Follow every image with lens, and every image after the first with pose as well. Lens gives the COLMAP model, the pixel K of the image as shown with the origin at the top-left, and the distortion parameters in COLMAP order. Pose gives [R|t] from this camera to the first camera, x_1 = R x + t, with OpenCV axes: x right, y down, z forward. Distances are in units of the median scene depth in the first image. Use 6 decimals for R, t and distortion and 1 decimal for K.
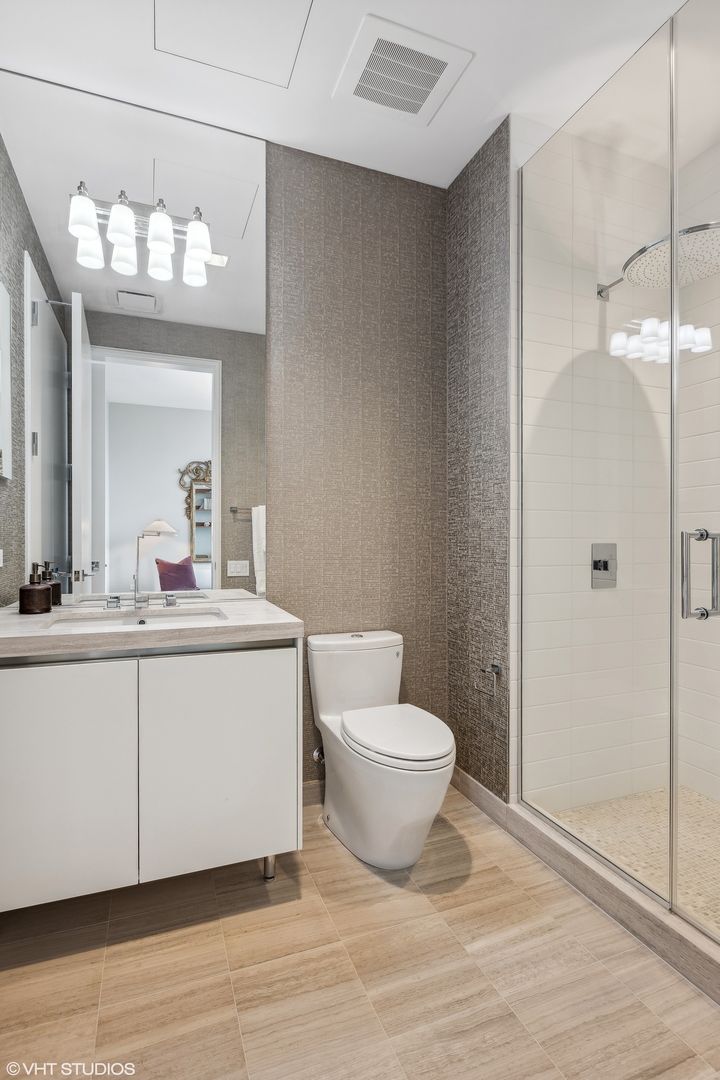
lens RADIAL K [[531.7, 0, 360.0], [0, 531.7, 540.0], [0, 0, 1]] dist [0.000189, -0.000227]
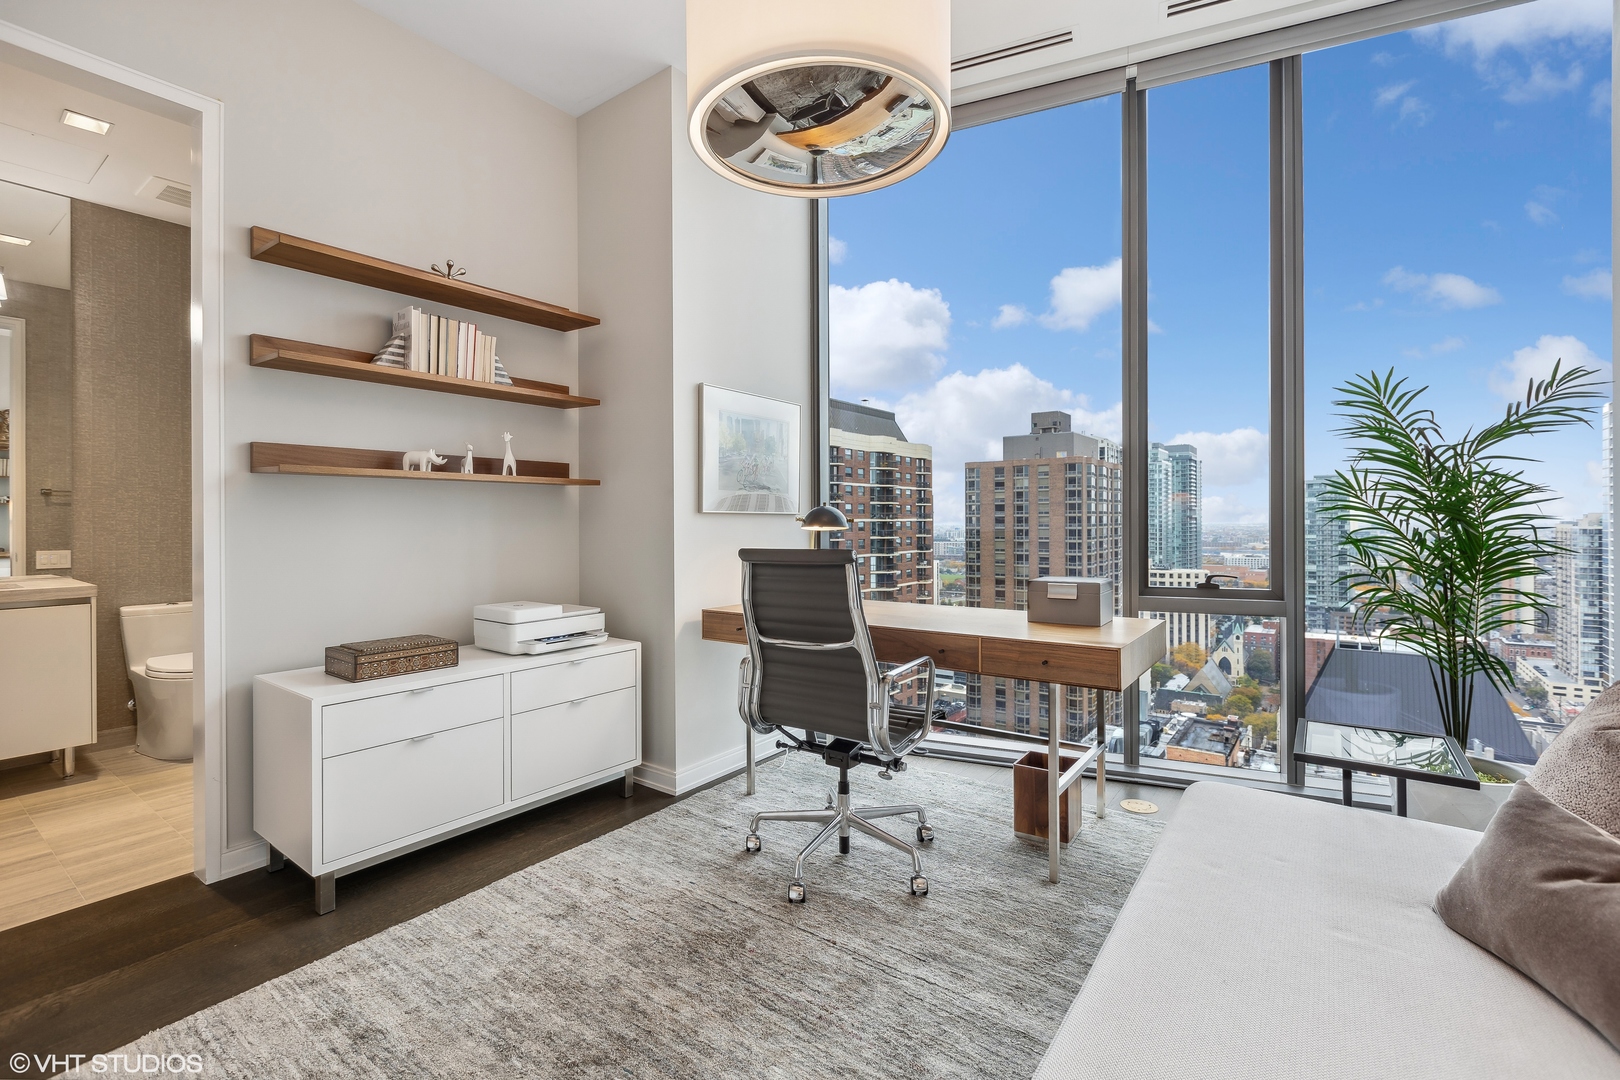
lens RADIAL K [[721.9, 0, 800.7], [0, 721.9, 518.4], [0, 0, 1]] dist [0.000745, 0.000097]
pose [[0.849399, -0.003830, 0.527737, 0.350462], [0.005733, 0.999982, -0.001971, -0.010295], [-0.527720, 0.004700, 0.849405, -1.220526]]
